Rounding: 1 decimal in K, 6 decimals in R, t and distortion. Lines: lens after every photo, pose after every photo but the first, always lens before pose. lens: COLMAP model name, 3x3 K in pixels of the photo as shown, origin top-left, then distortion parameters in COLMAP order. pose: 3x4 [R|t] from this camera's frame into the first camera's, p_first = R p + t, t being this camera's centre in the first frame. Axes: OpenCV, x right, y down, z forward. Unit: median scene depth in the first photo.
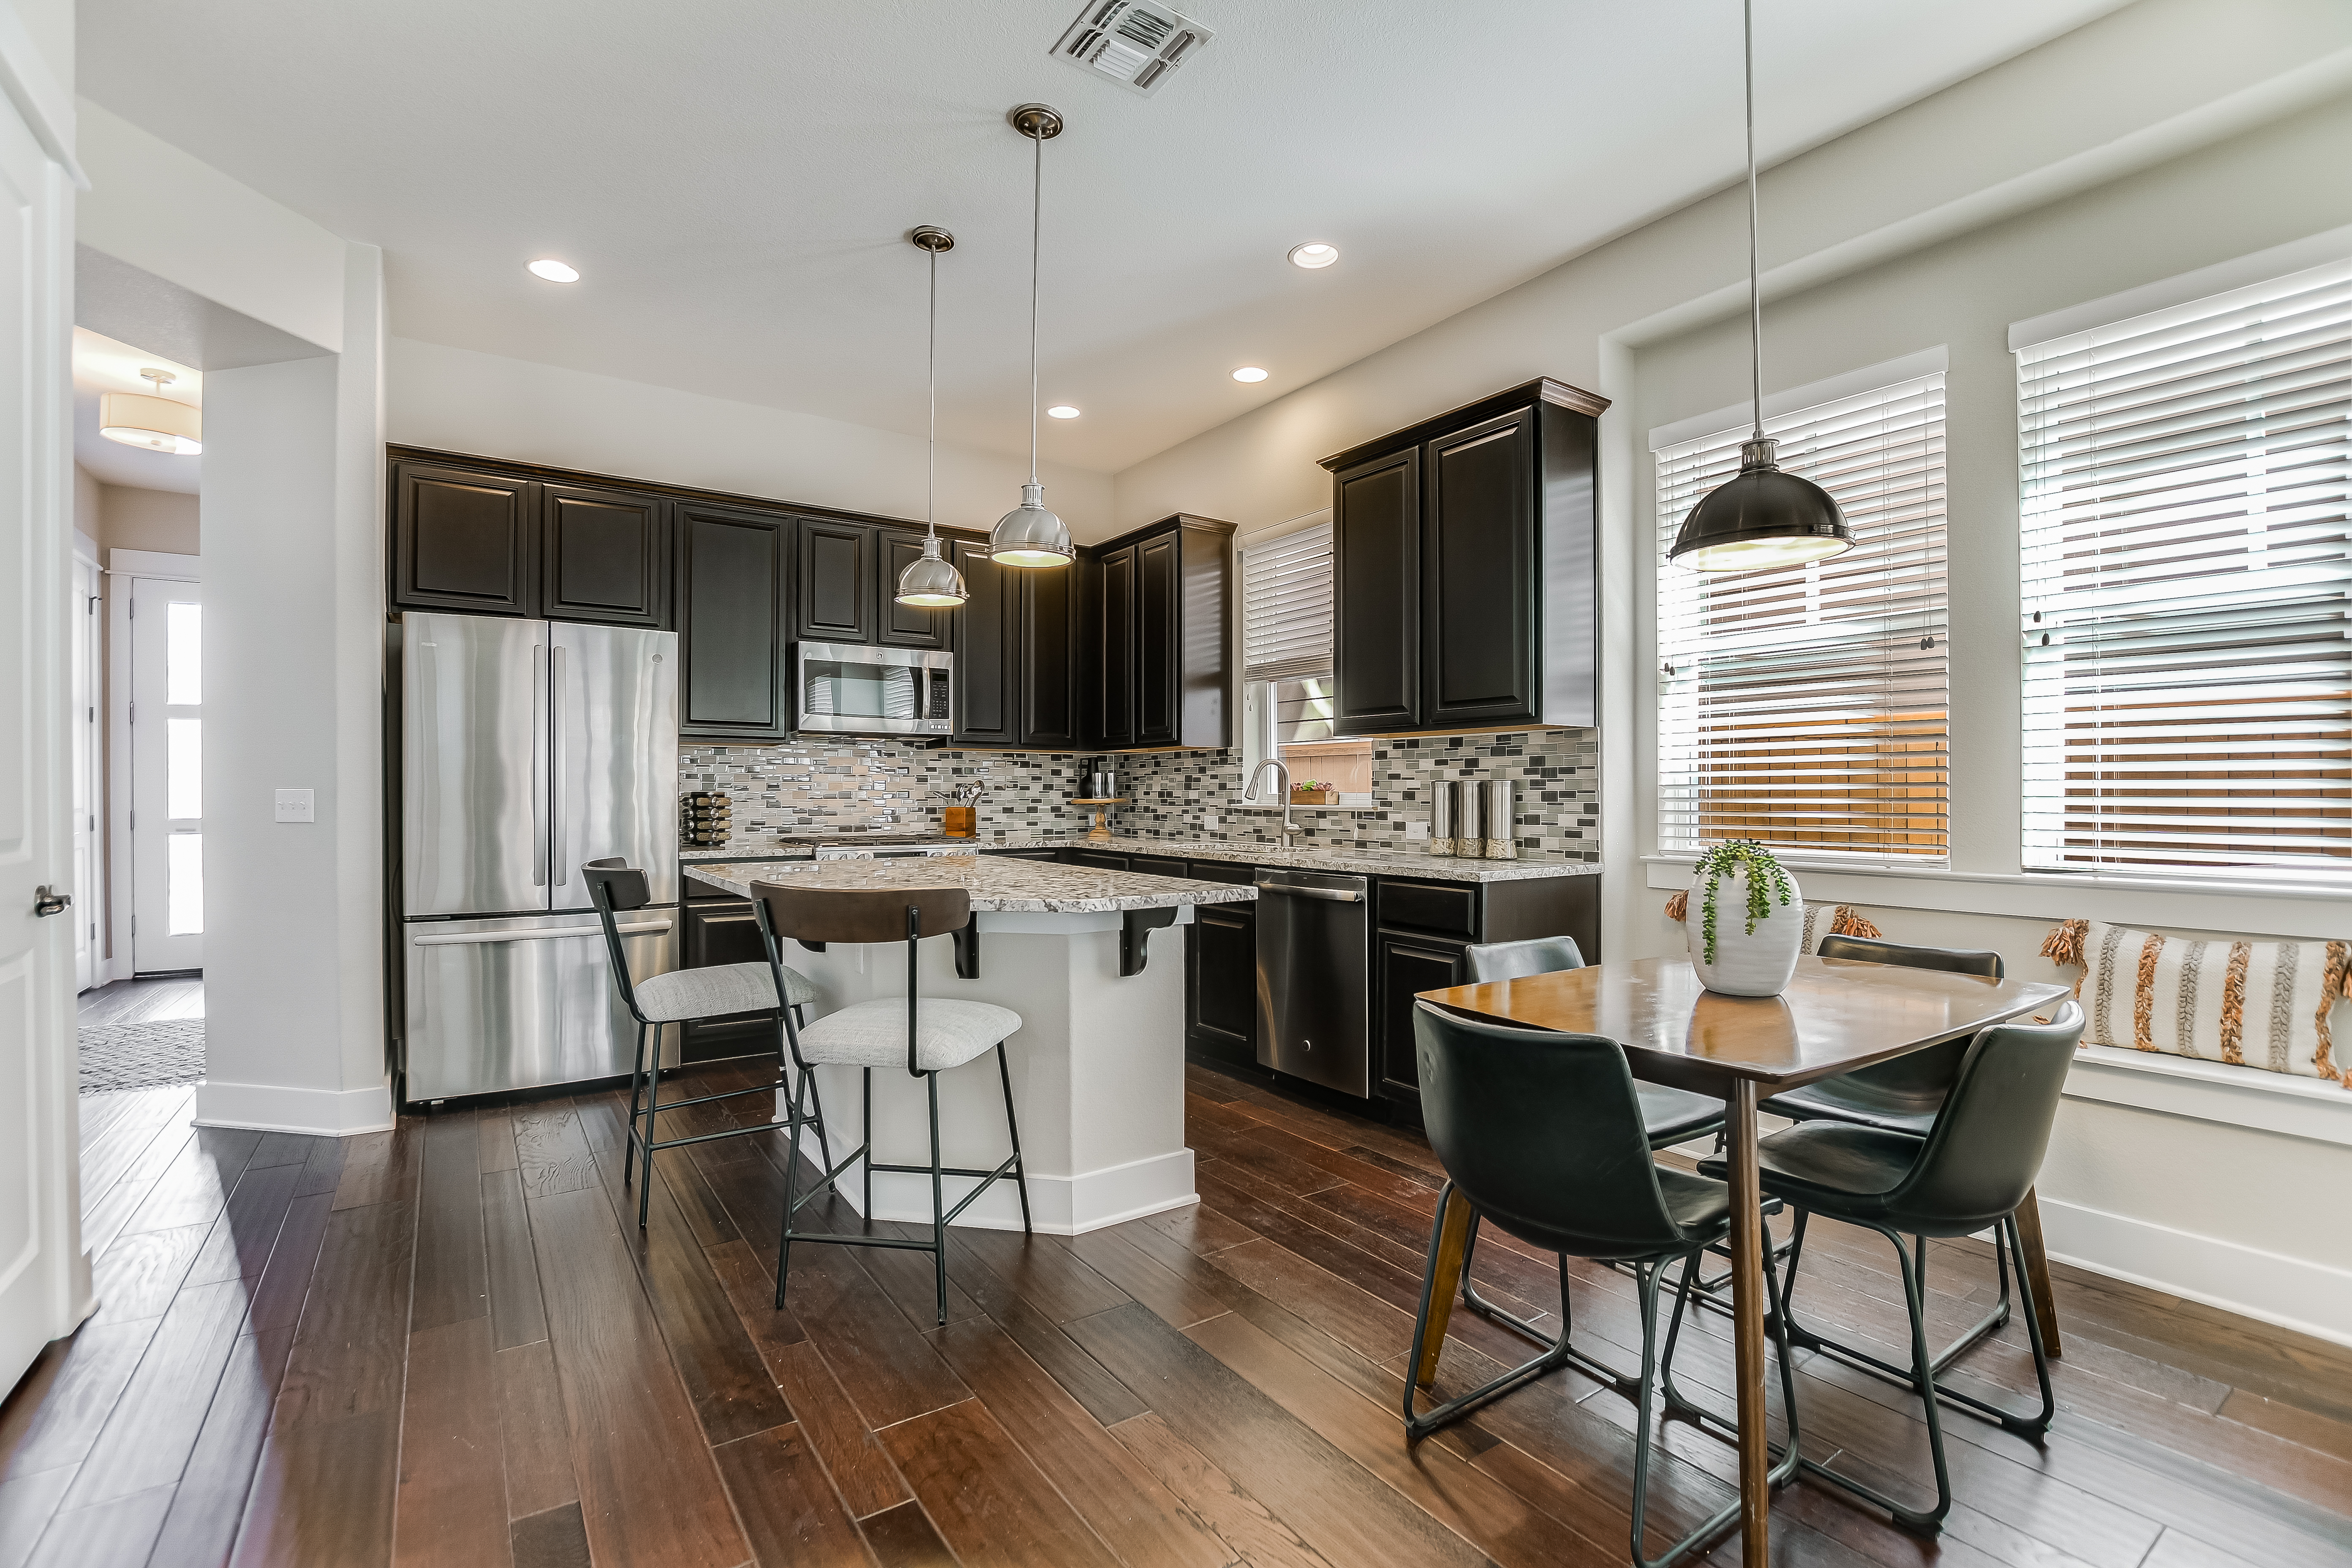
lens RADIAL K [[1035.0, 0, 1176.0], [0, 1035.0, 784.0], [0, 0, 1]] dist [-0.012255, -0.000008]
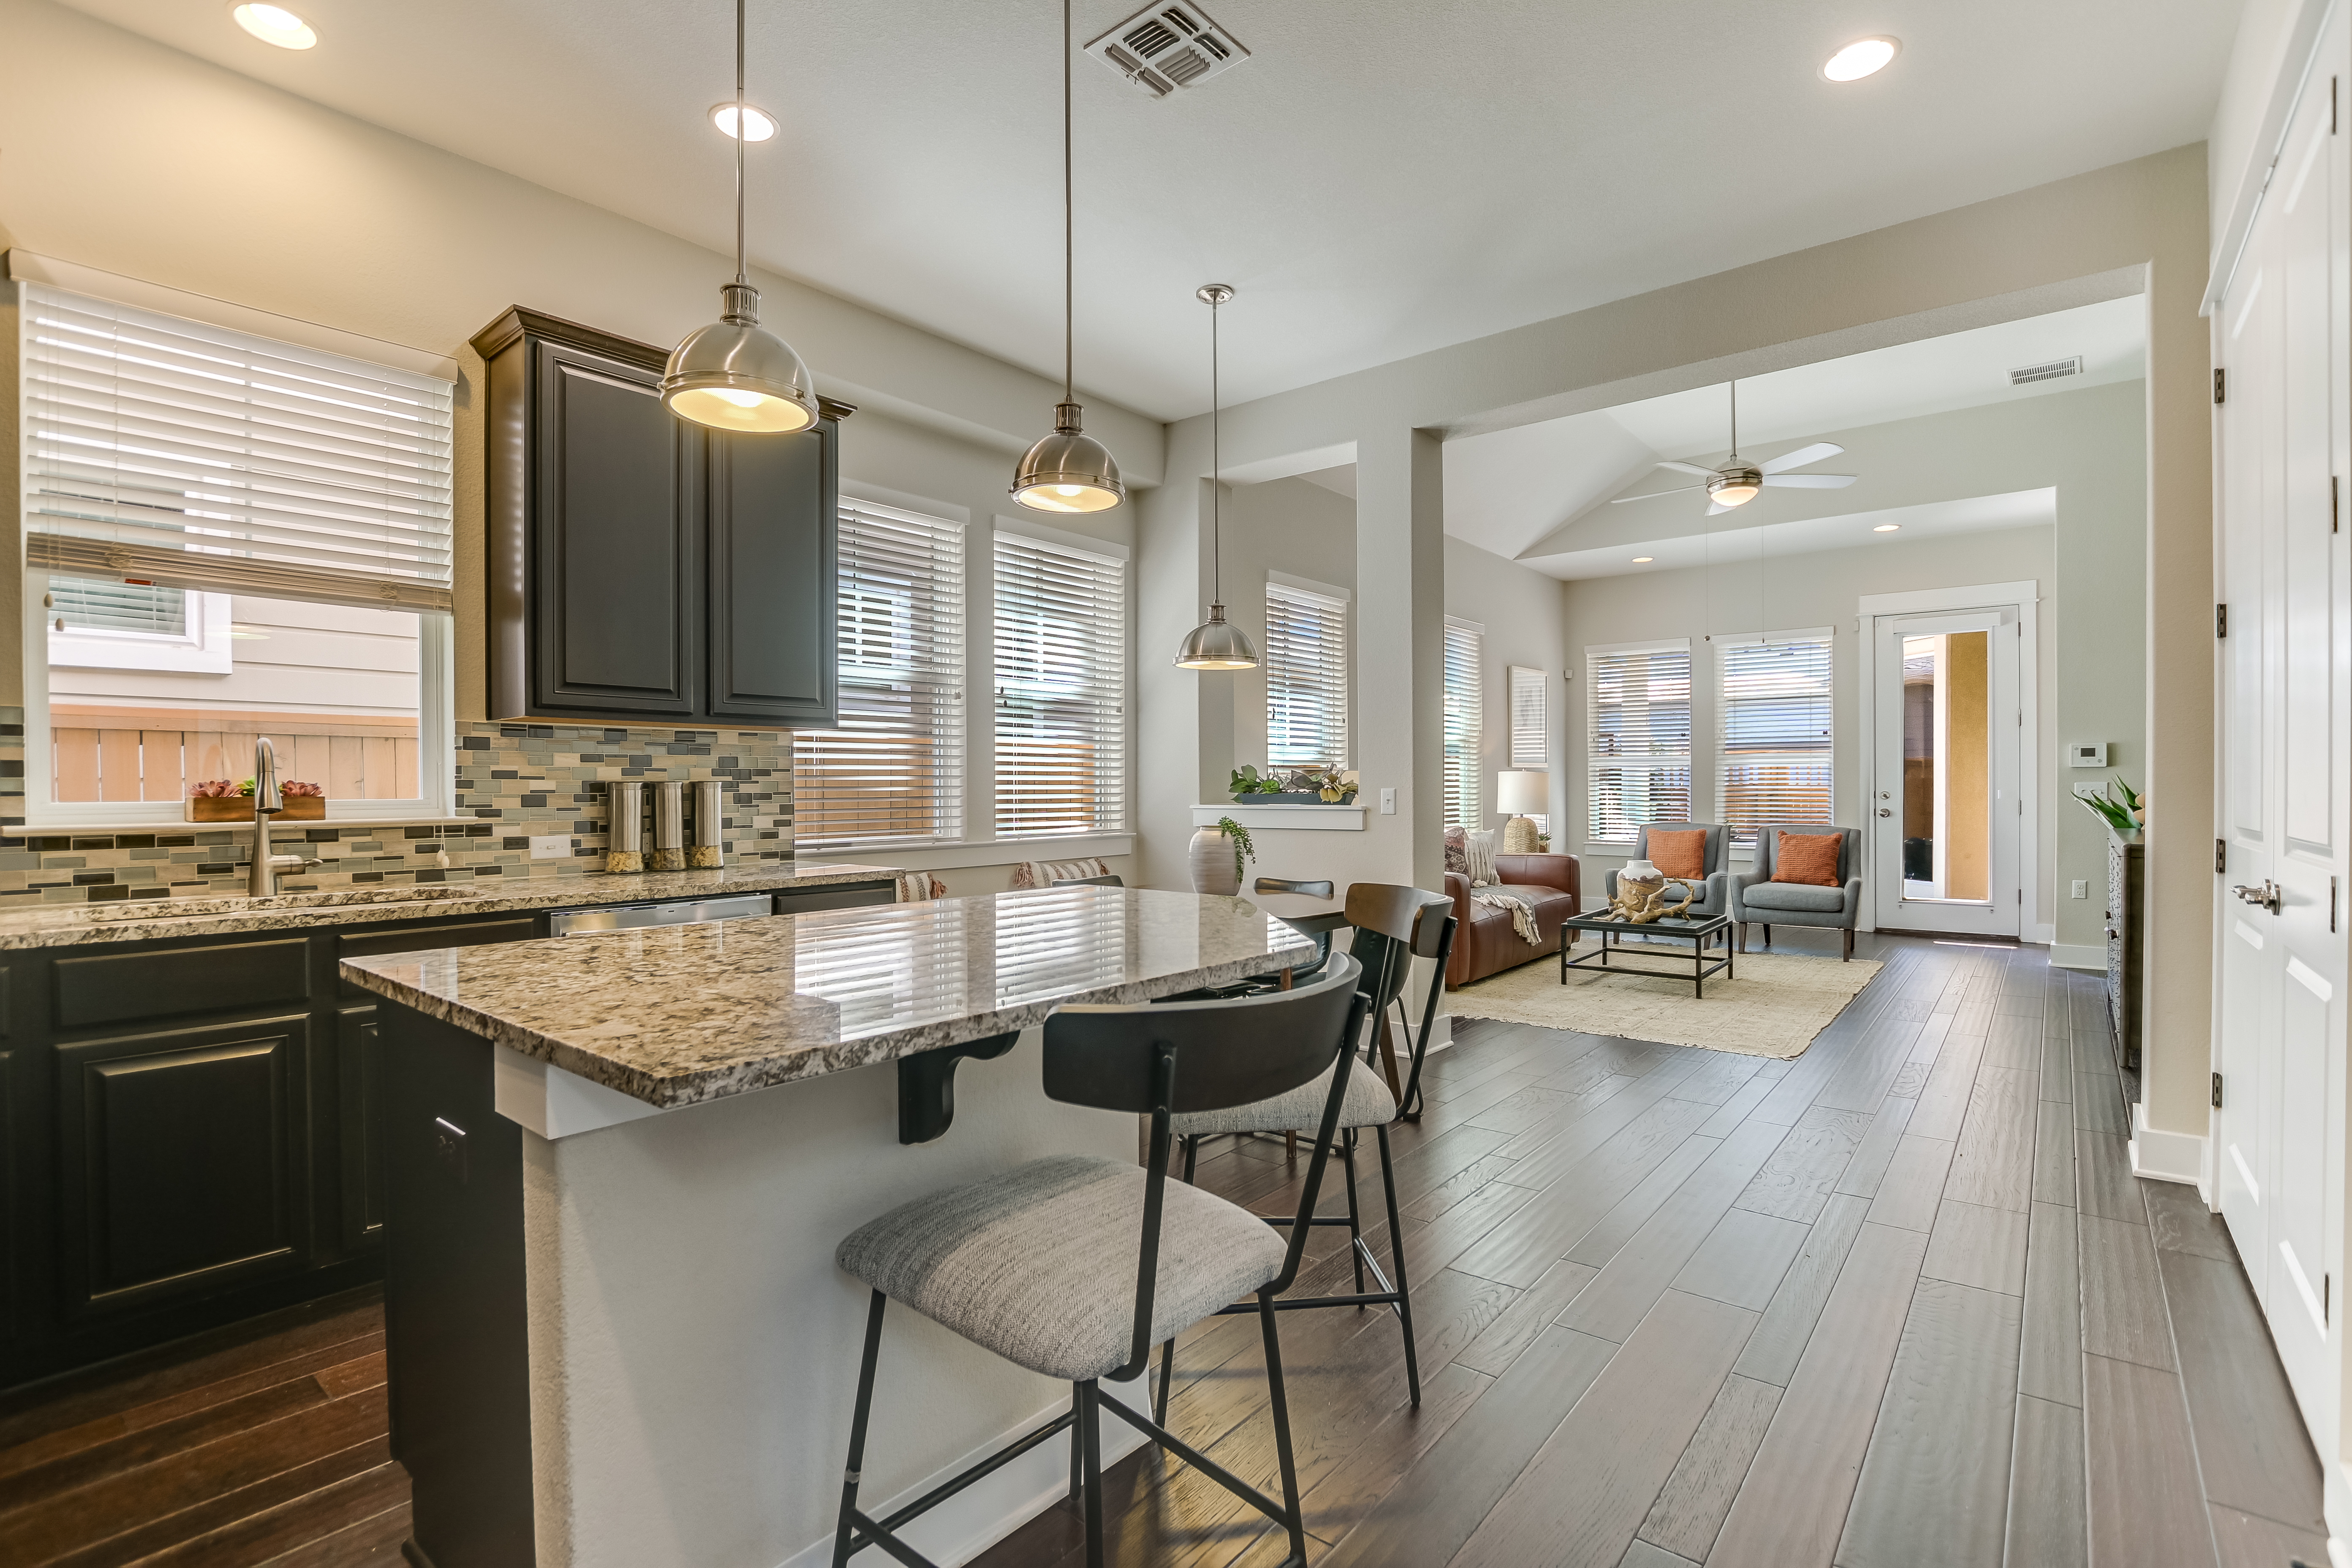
lens RADIAL K [[1134.9, 0, 1176.0], [0, 1134.9, 784.0], [0, 0, 1]] dist [-0.002365, -0.000366]
pose [[-0.248841, -0.000226, 0.968544, -0.737738], [-0.005758, 0.999983, -0.001246, -0.002710], [-0.968527, -0.005887, -0.248838, 0.819347]]
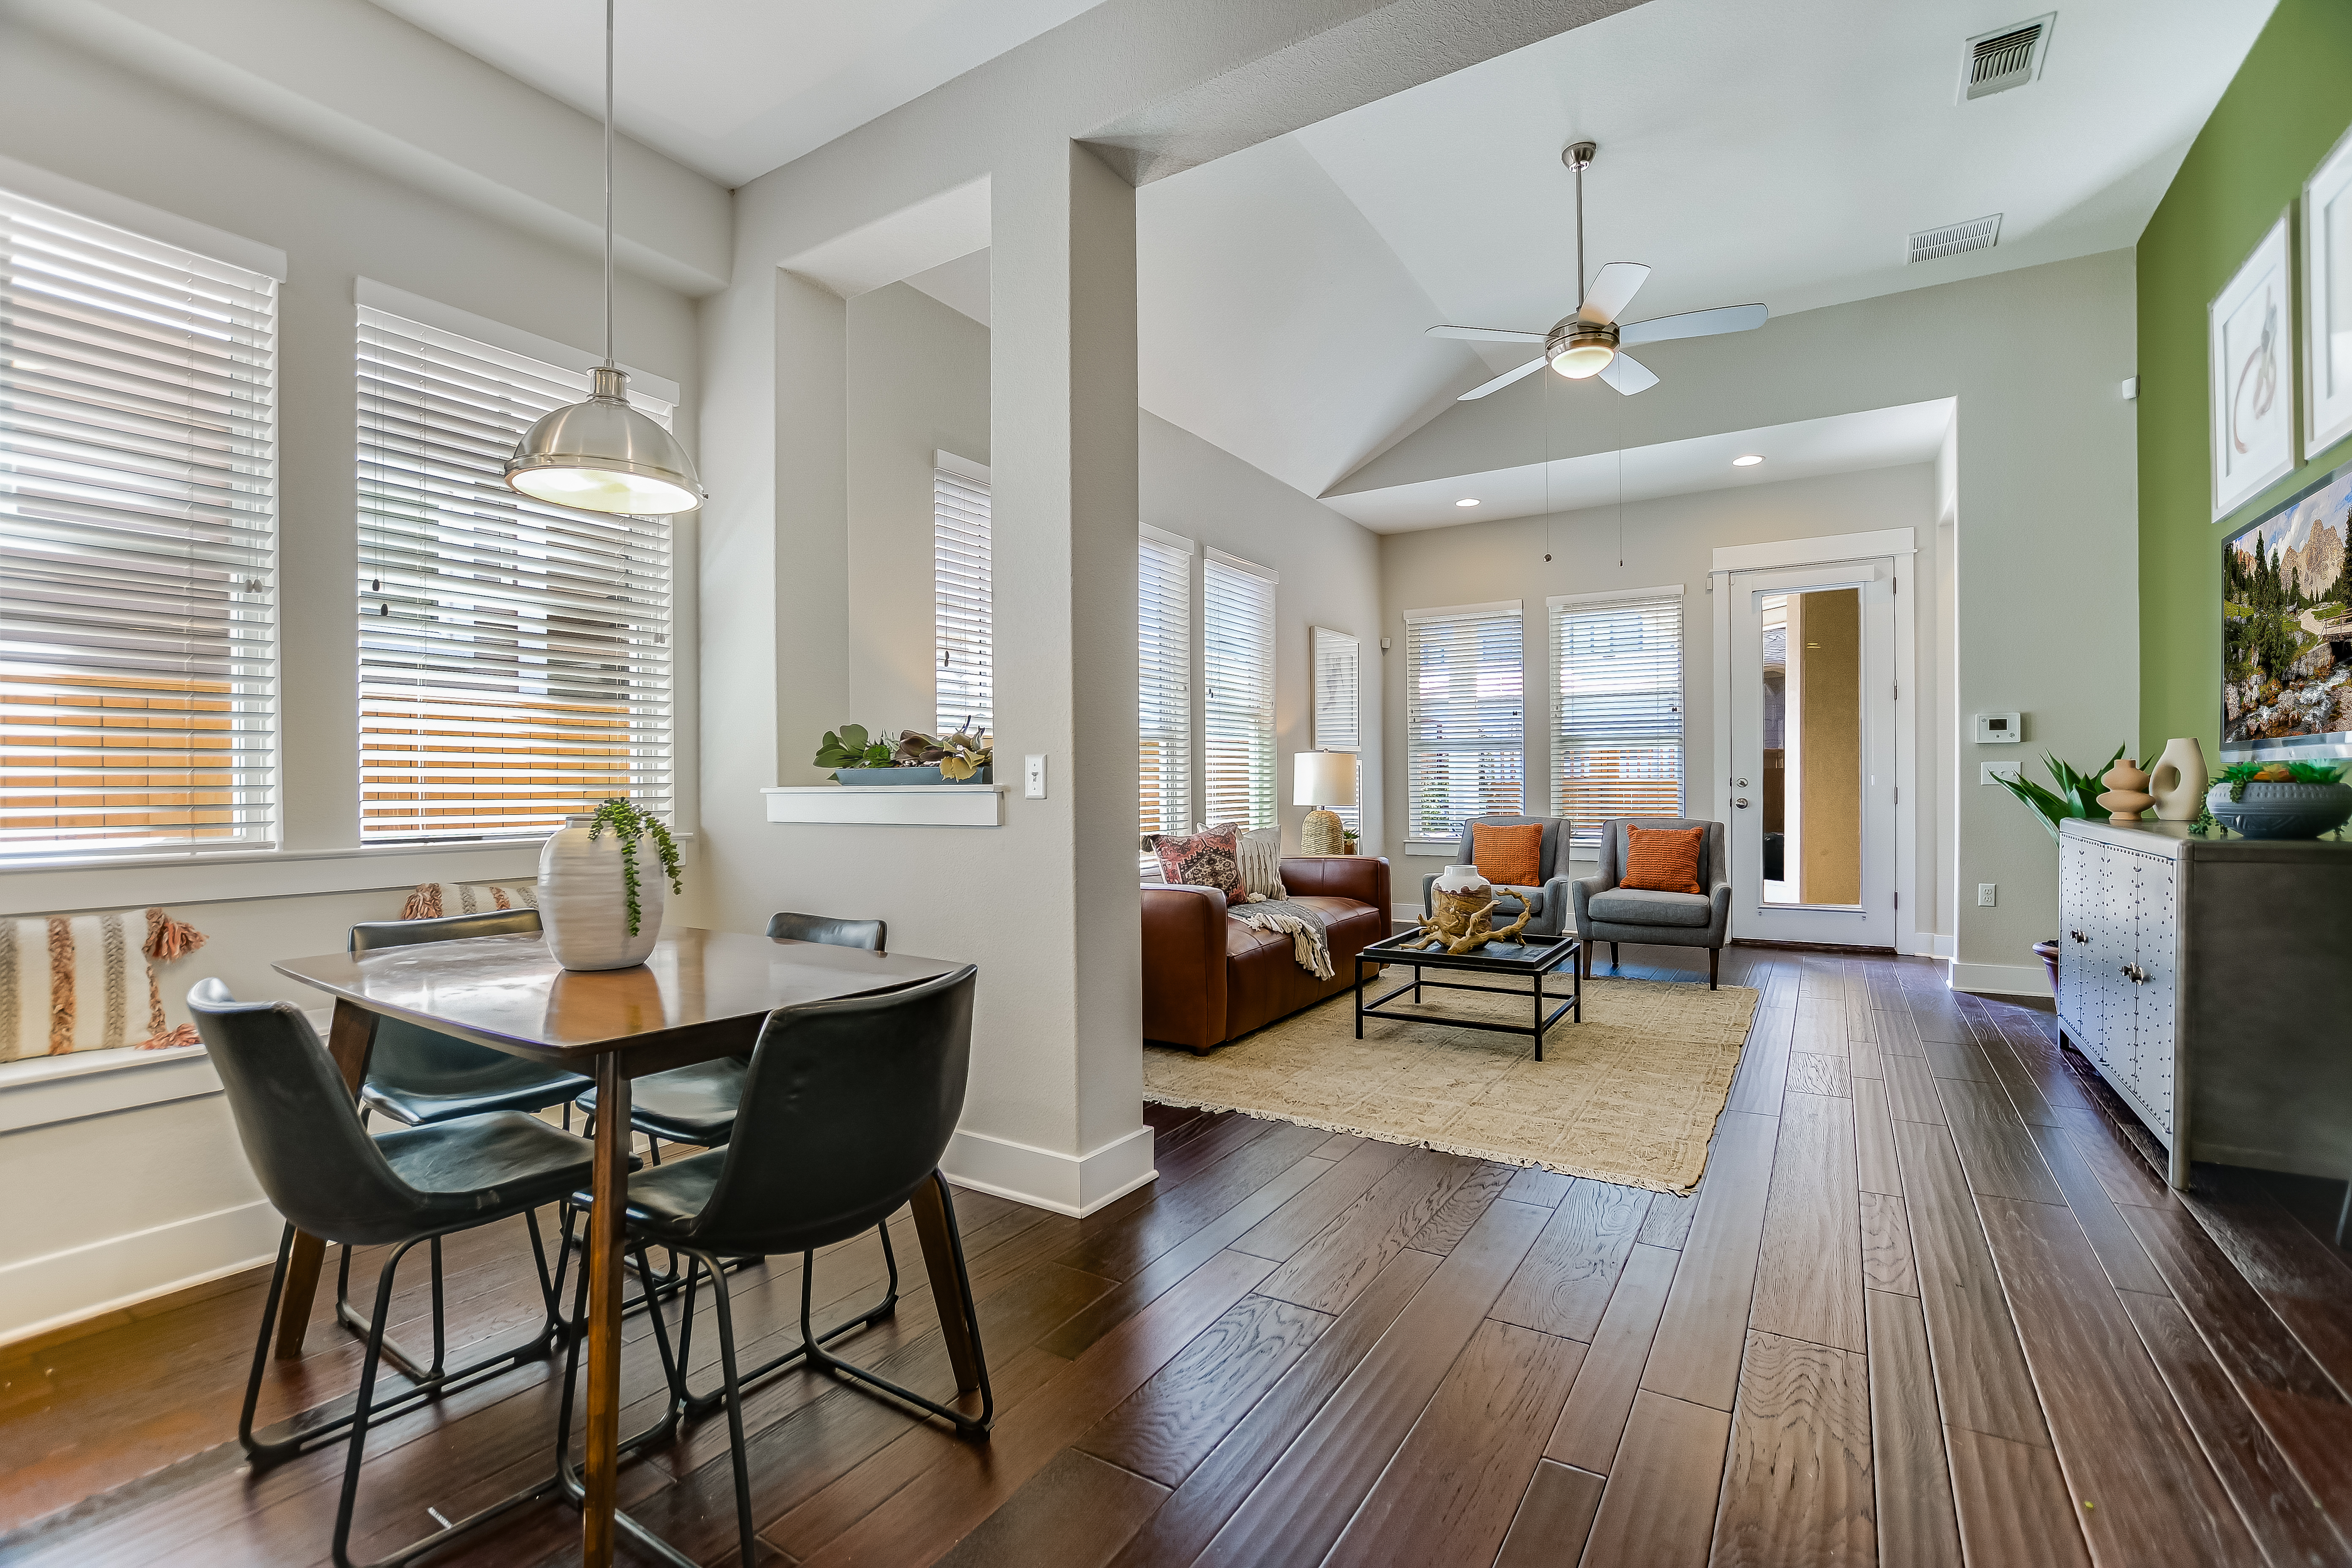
lens RADIAL K [[1035.0, 0, 1176.0], [0, 1035.0, 784.0], [0, 0, 1]] dist [-0.012255, -0.000008]
pose [[-0.348862, 0.002988, 0.937169, -0.243793], [-0.003779, 0.999982, -0.004595, 0.020856], [-0.937166, -0.005144, -0.348845, 0.430349]]
